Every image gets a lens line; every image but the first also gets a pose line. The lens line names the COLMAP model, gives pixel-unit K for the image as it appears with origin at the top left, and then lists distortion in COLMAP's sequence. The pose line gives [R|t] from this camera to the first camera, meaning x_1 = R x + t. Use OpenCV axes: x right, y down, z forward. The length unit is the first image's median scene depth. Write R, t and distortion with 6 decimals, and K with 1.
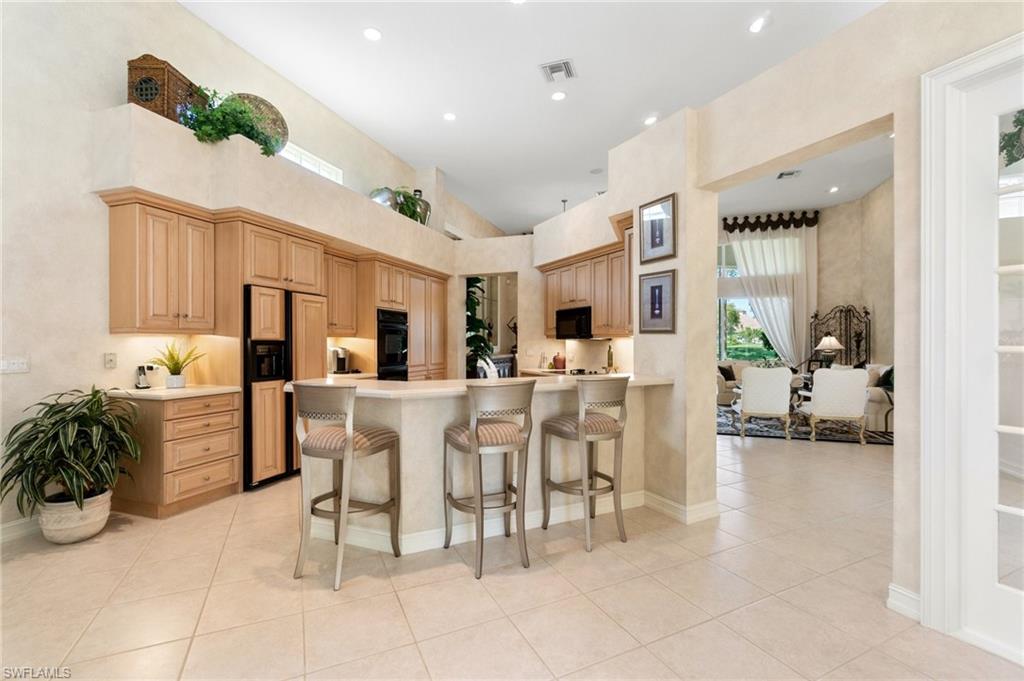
lens RADIAL K [[435.7, 0, 512.4], [0, 435.7, 337.2], [0, 0, 1]] dist [0.000601, 0.000095]
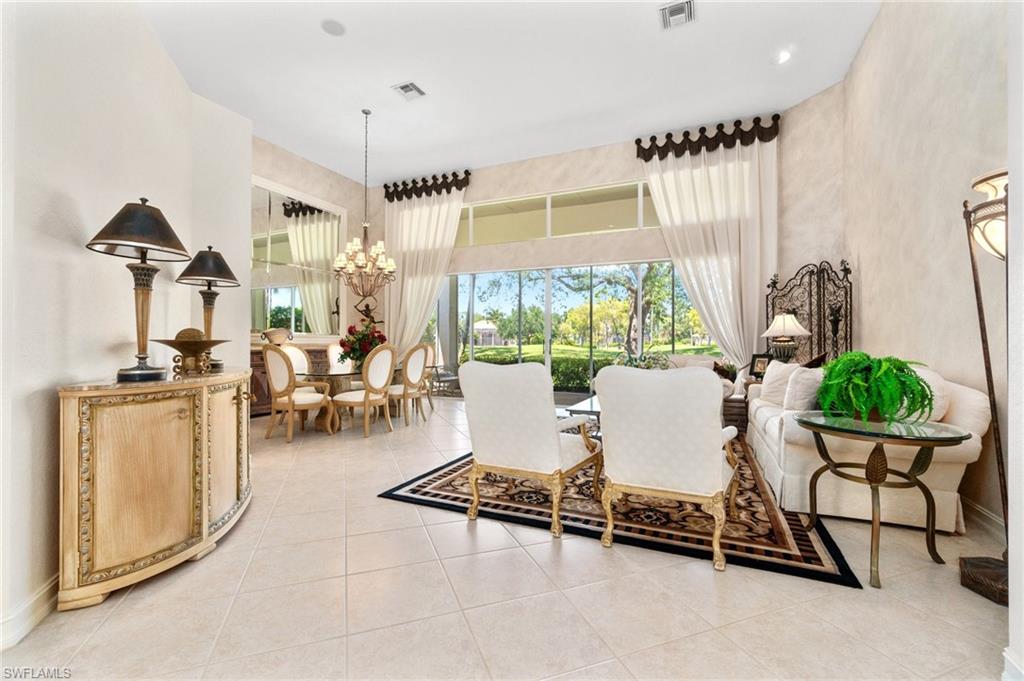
lens RADIAL K [[441.3, 0, 505.5], [0, 441.3, 333.2], [0, 0, 1]] dist [-0.001753, -0.000075]
pose [[0.995272, 0.001809, -0.097108, 0.373709], [-0.002933, 0.999930, -0.011434, 0.028423], [0.097081, 0.011664, 0.995208, 0.340121]]
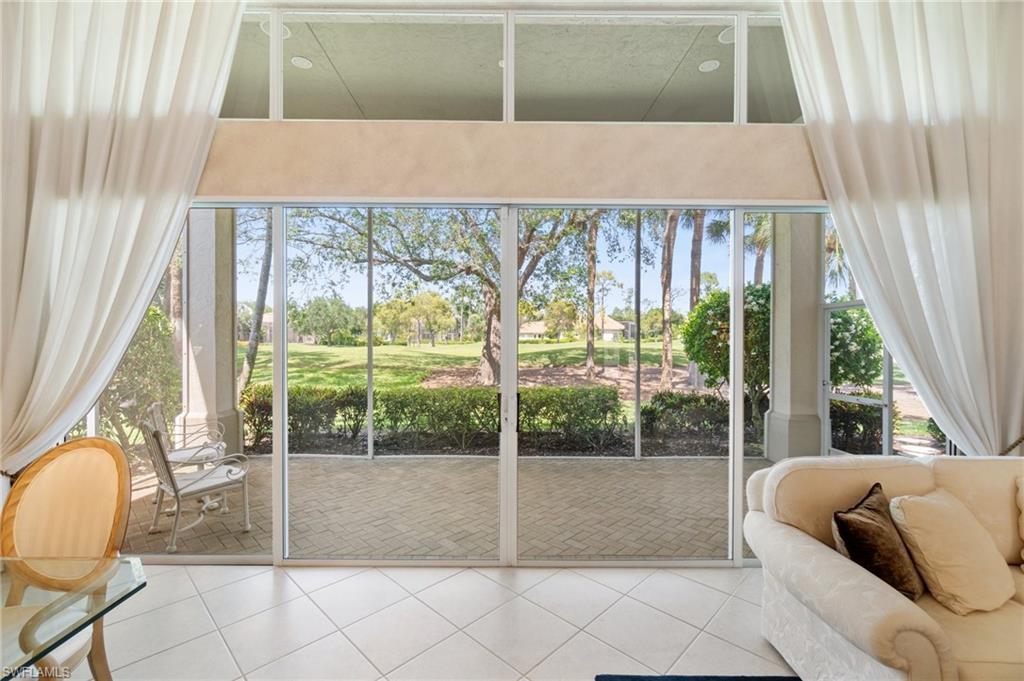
lens RADIAL K [[441.3, 0, 505.5], [0, 441.3, 333.2], [0, 0, 1]] dist [-0.001753, -0.000075]
pose [[0.941972, 0.003596, 0.335673, 0.269391], [-0.003854, 0.999993, 0.000103, -0.009390], [-0.335670, -0.001391, 0.941979, 0.847508]]
